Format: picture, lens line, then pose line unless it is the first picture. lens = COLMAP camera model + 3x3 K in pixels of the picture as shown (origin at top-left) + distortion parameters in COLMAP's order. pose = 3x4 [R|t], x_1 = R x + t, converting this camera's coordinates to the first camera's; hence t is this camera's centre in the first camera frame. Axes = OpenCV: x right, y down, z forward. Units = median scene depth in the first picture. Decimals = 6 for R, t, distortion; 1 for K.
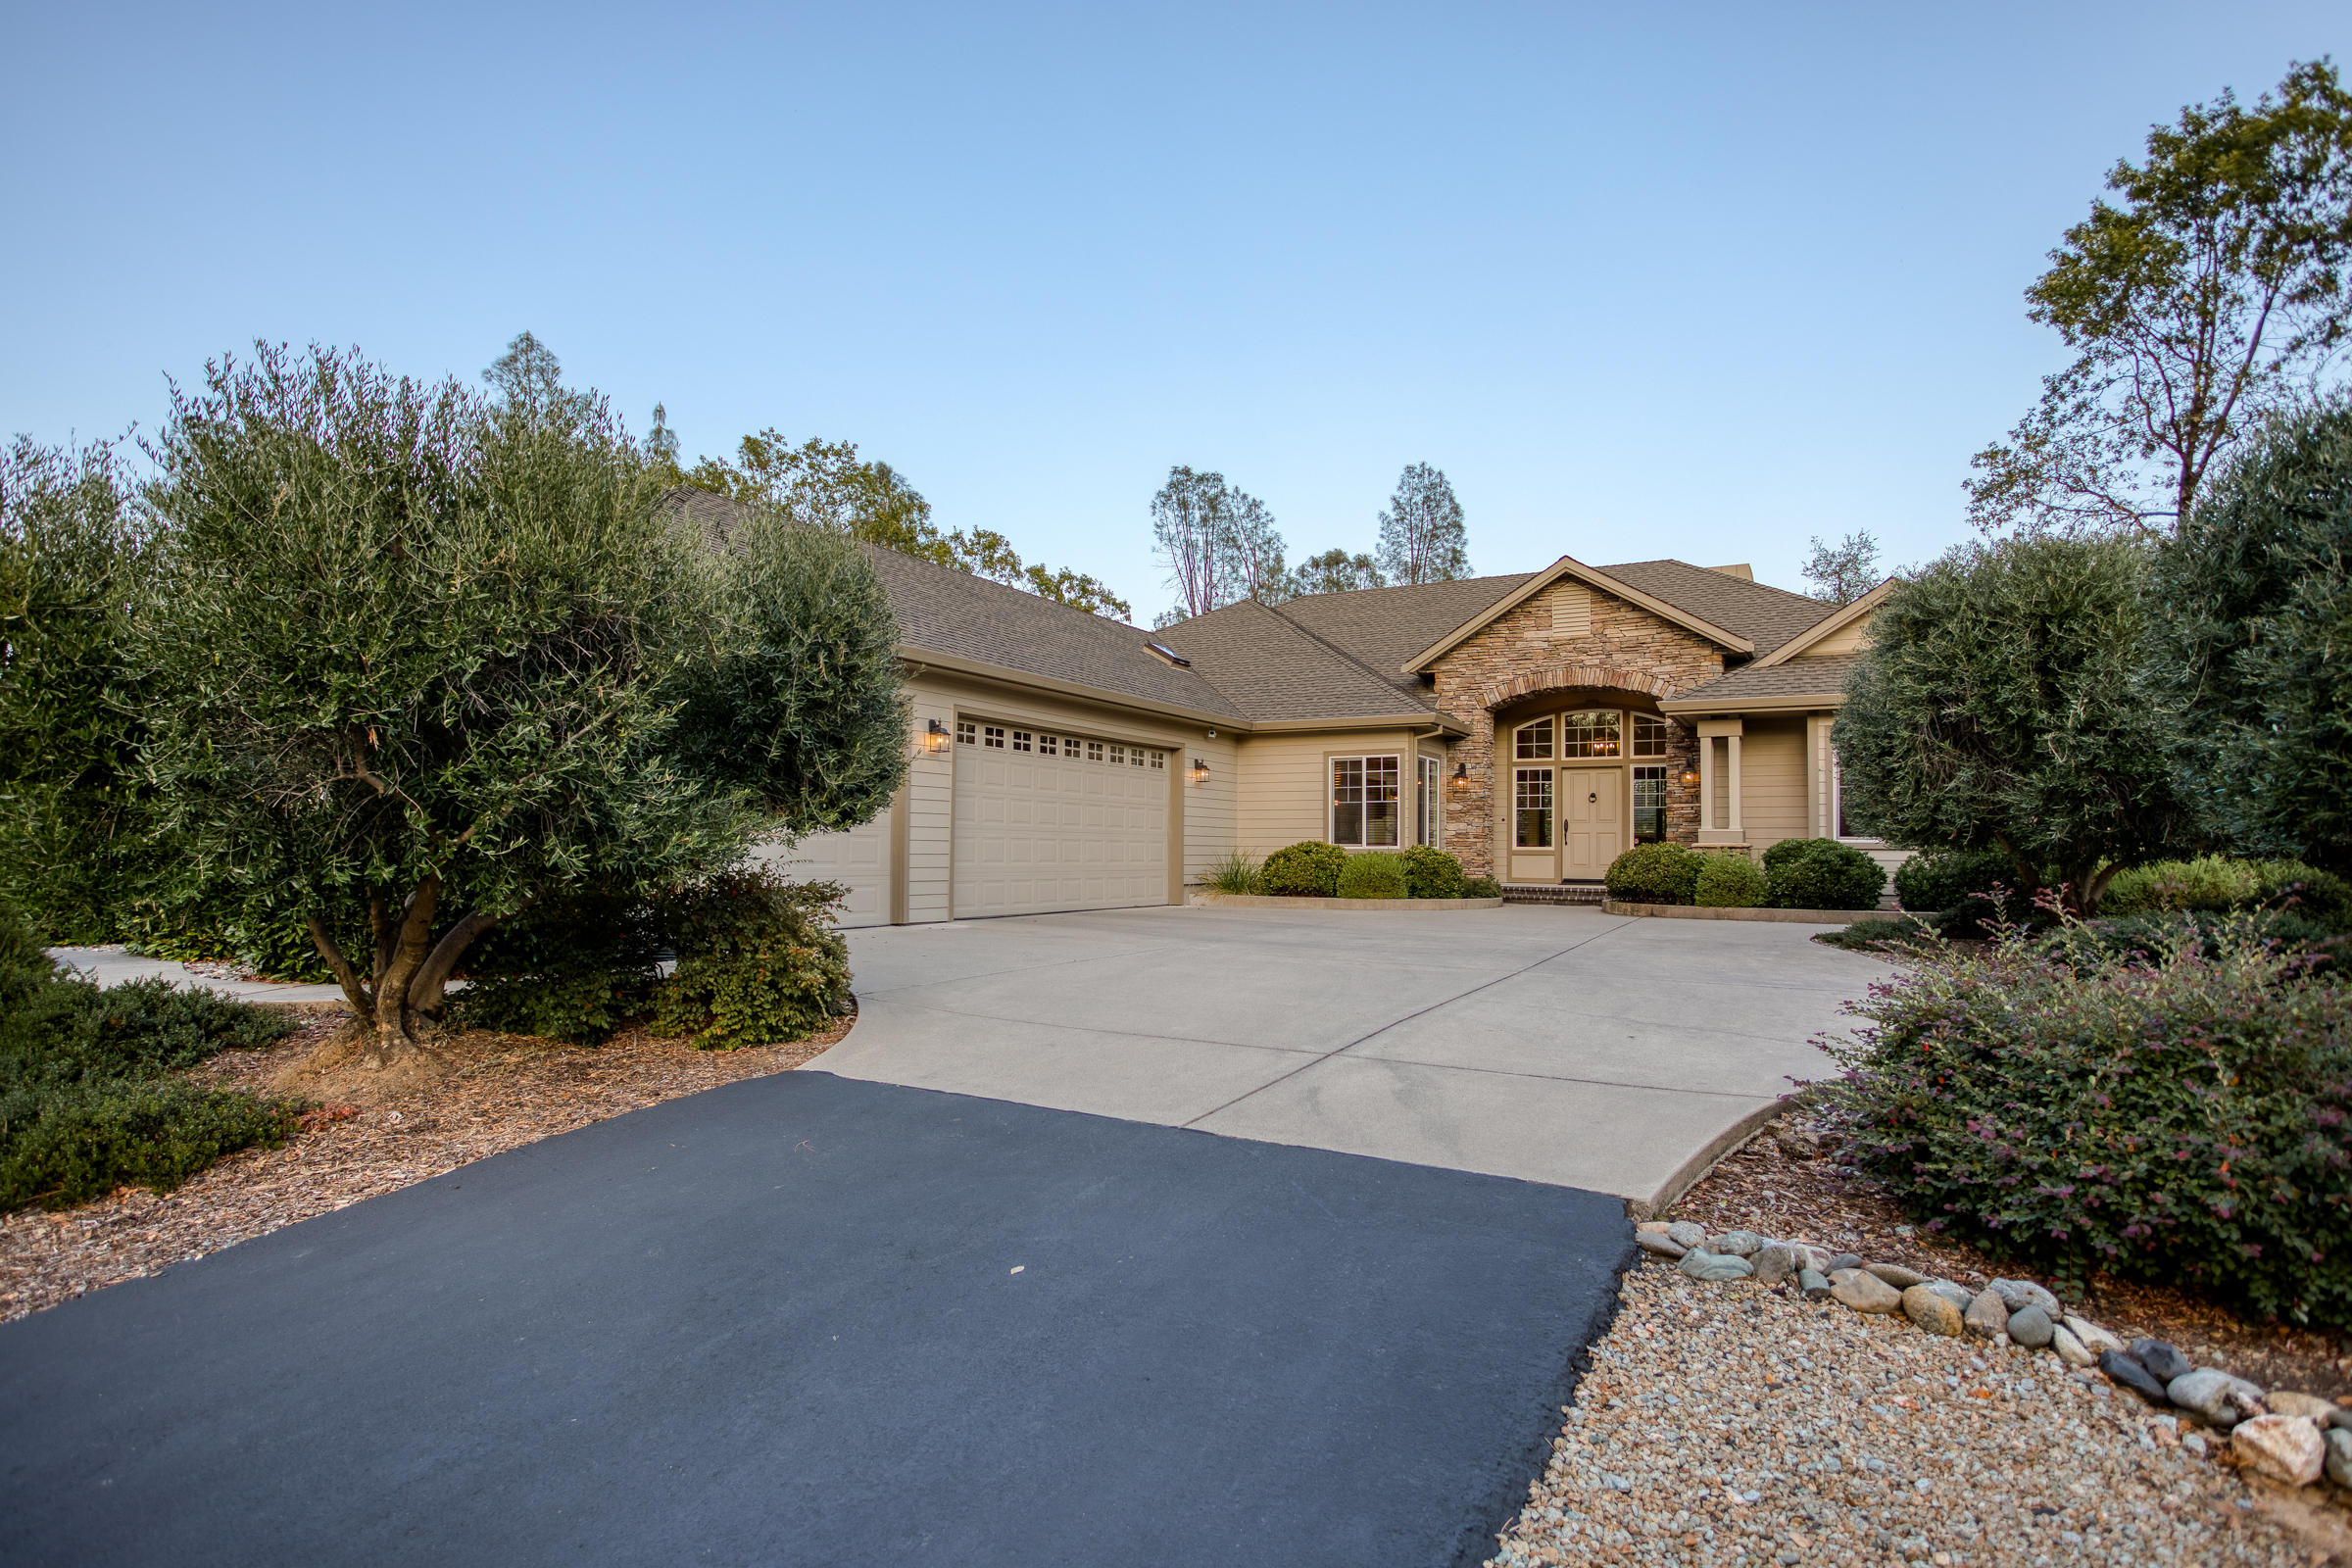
lens RADIAL K [[1233.9, 0, 1177.0], [0, 1233.9, 857.8], [0, 0, 1]] dist [-0.068098, 0.040626]
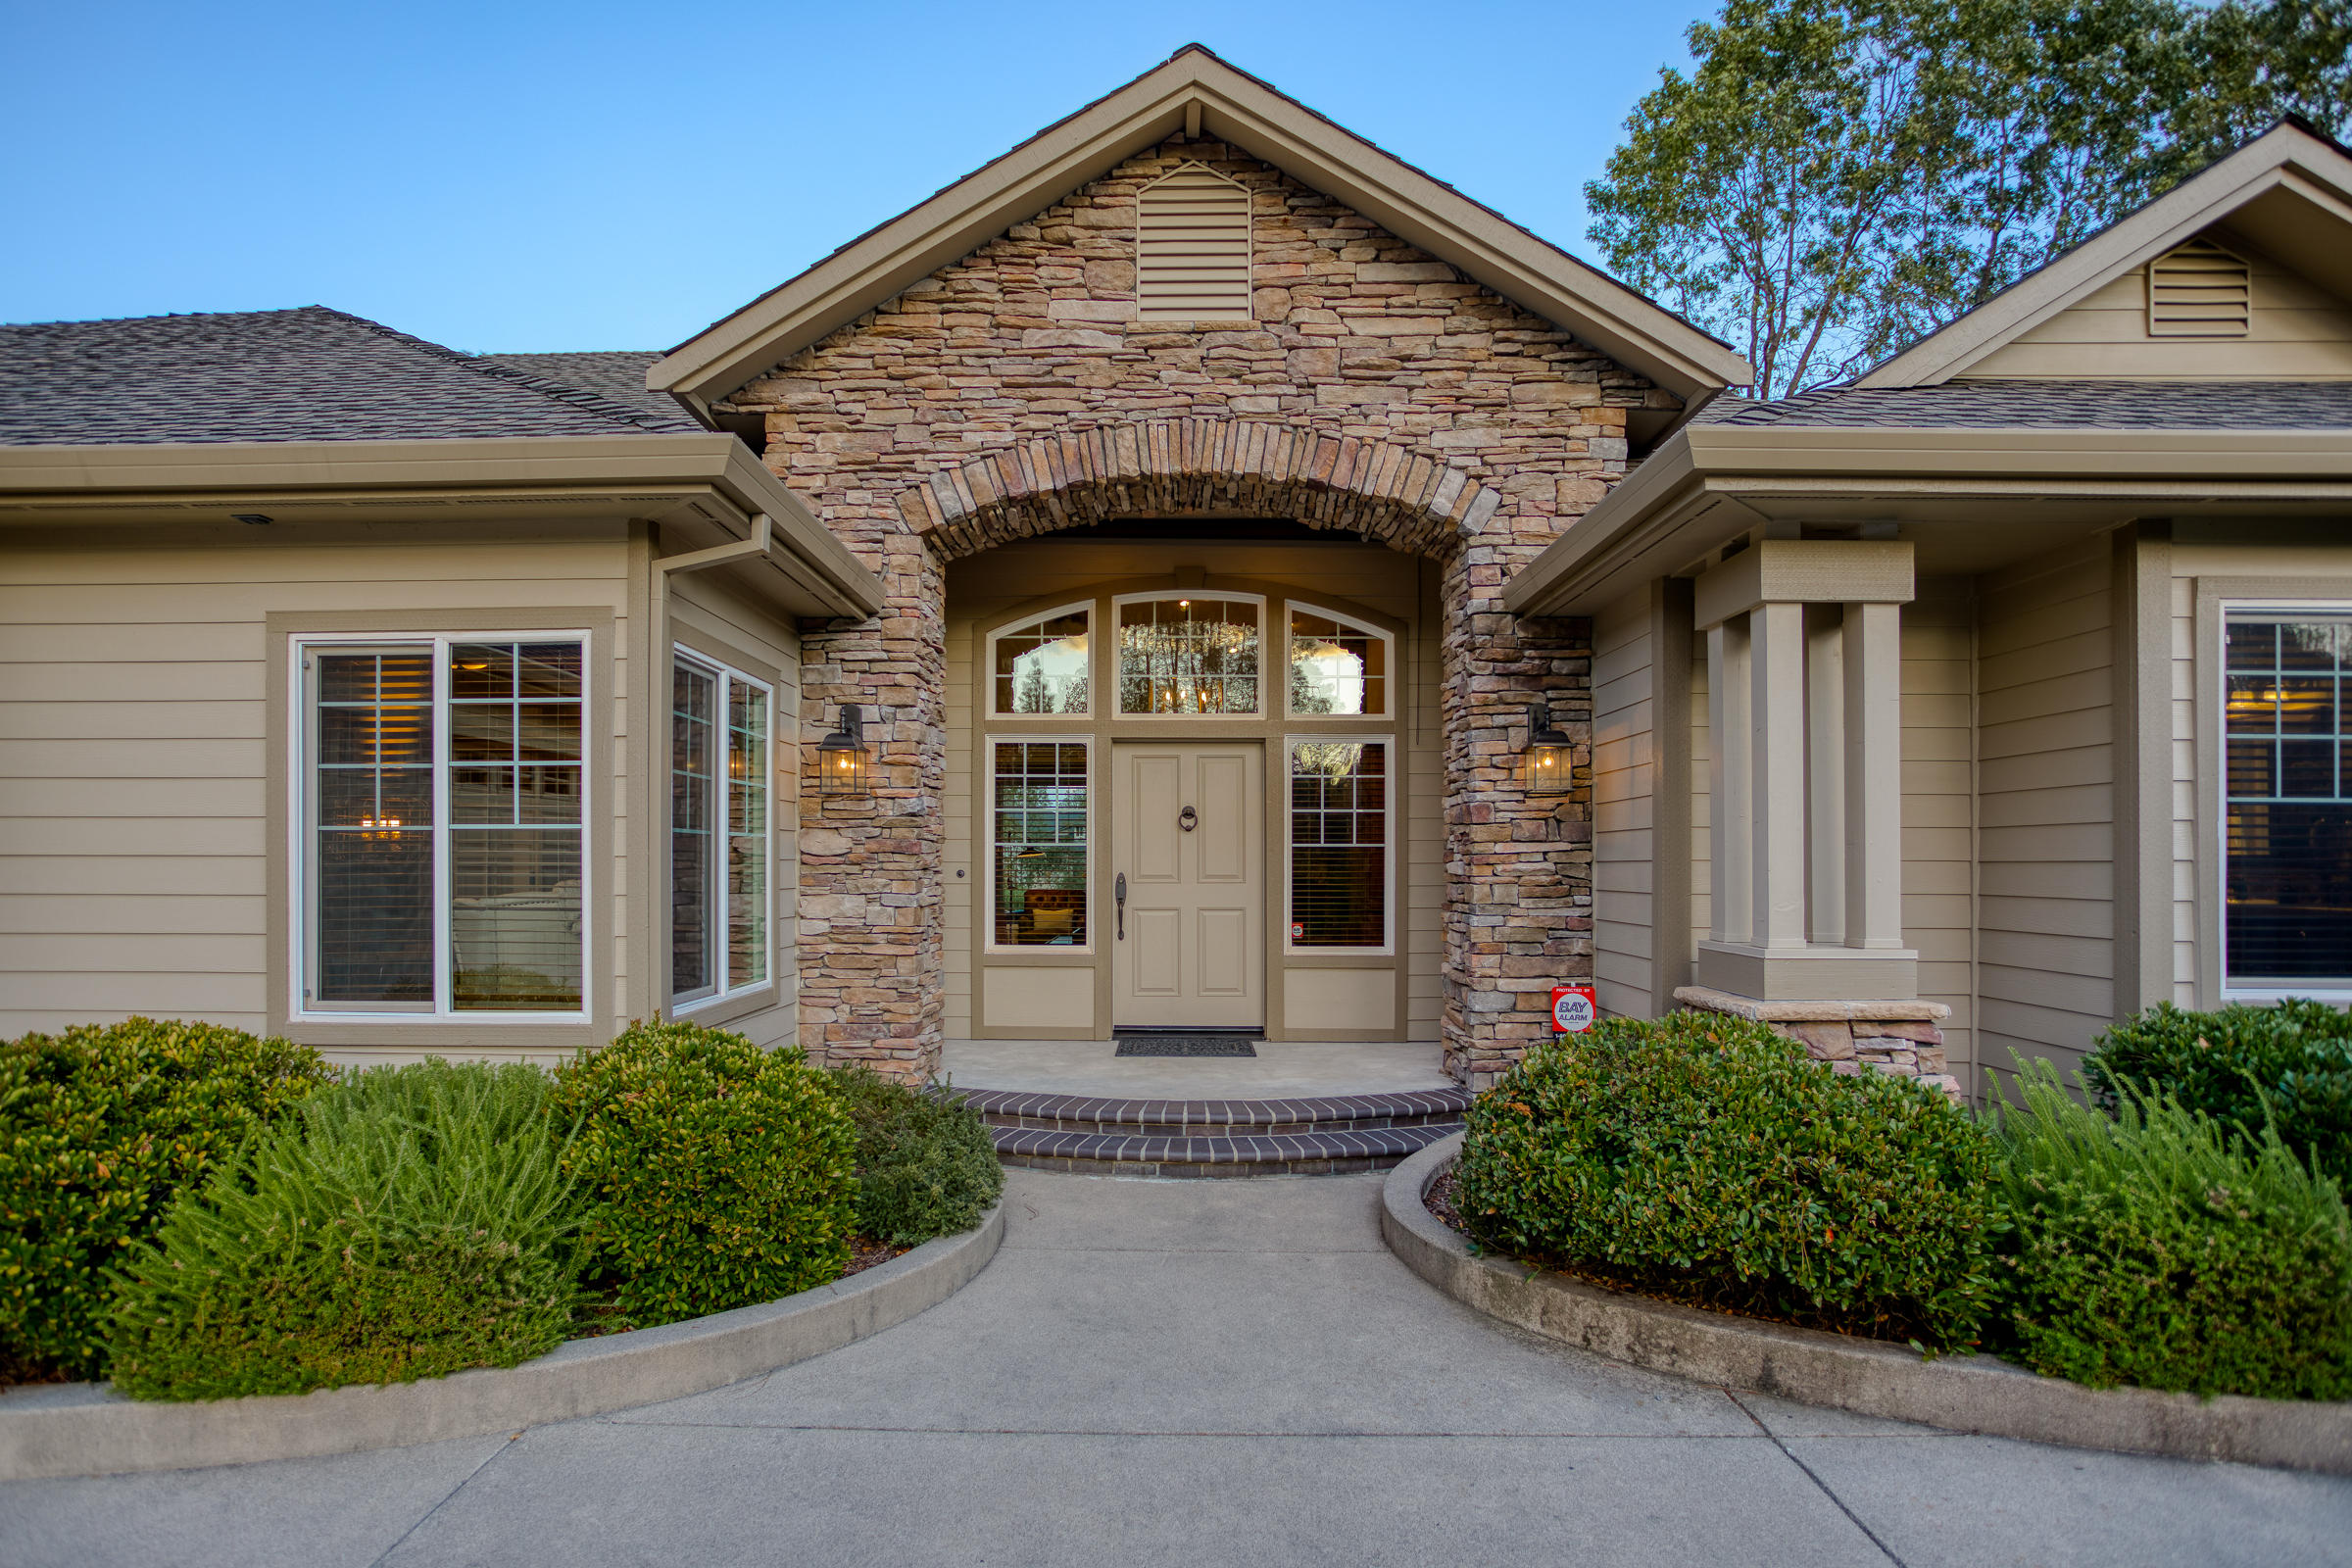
lens RADIAL K [[1233.9, 0, 1177.0], [0, 1233.9, 857.8], [0, 0, 1]] dist [-0.068098, 0.040626]
pose [[0.883604, 0.000014, 0.468236, 0.160034], [0.005174, 0.999939, -0.009794, -0.034414], [-0.468207, 0.011077, 0.883549, 0.688385]]
